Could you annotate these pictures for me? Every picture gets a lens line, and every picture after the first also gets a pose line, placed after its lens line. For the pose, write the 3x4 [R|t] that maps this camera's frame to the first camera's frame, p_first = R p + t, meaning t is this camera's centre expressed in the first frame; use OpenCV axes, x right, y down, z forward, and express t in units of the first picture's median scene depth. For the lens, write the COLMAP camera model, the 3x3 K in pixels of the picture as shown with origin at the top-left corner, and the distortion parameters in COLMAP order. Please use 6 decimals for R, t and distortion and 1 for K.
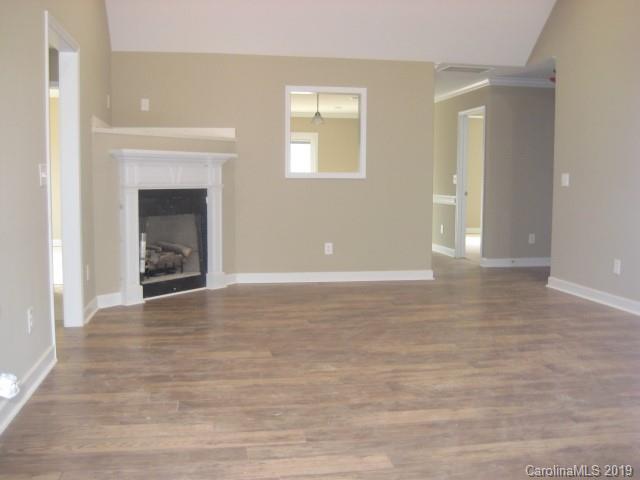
lens RADIAL K [[664.8, 0, 316.0], [0, 664.8, 239.6], [0, 0, 1]] dist [-0.160272, 0.224966]
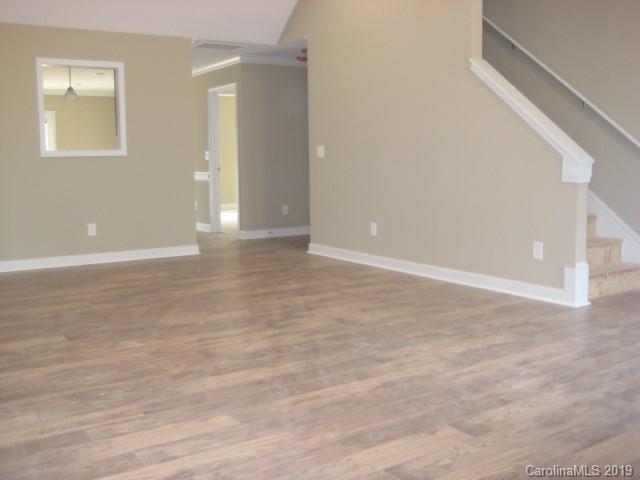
lens RADIAL K [[664.8, 0, 316.0], [0, 664.8, 239.6], [0, 0, 1]] dist [-0.160272, 0.224966]
pose [[0.917428, -0.064102, 0.392704, -0.088039], [0.052565, 0.997813, 0.040075, 0.011399], [-0.394414, -0.016123, 0.918792, -0.000472]]
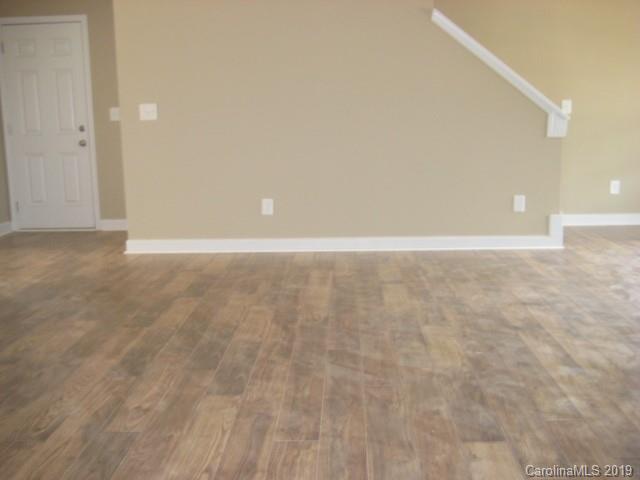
lens RADIAL K [[664.8, 0, 316.0], [0, 664.8, 239.6], [0, 0, 1]] dist [-0.160272, 0.224966]
pose [[0.217373, -0.186467, 0.958112, -0.499171], [0.108427, 0.980121, 0.166151, -0.072171], [-0.970048, 0.067768, 0.233270, 0.902327]]
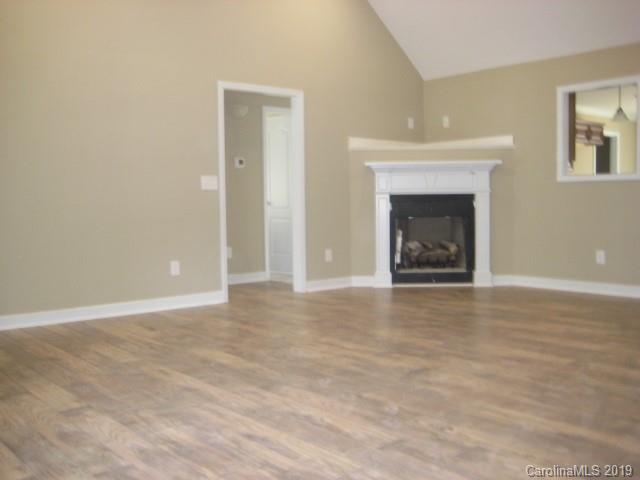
lens RADIAL K [[664.8, 0, 316.0], [0, 664.8, 239.6], [0, 0, 1]] dist [-0.160272, 0.224966]
pose [[0.507534, 0.037136, -0.860831, 0.913464], [-0.058232, 0.998265, 0.008733, 0.007040], [0.859662, 0.045695, 0.508816, 0.317523]]
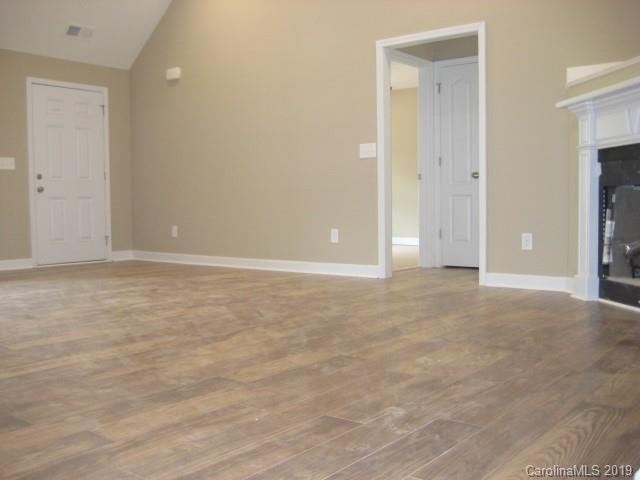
lens RADIAL K [[664.8, 0, 316.0], [0, 664.8, 239.6], [0, 0, 1]] dist [-0.160272, 0.224966]
pose [[-0.752206, 0.035290, -0.657982, 0.575002], [-0.052406, 0.992198, 0.113126, -0.051292], [0.656840, 0.119577, -0.744488, 1.699171]]
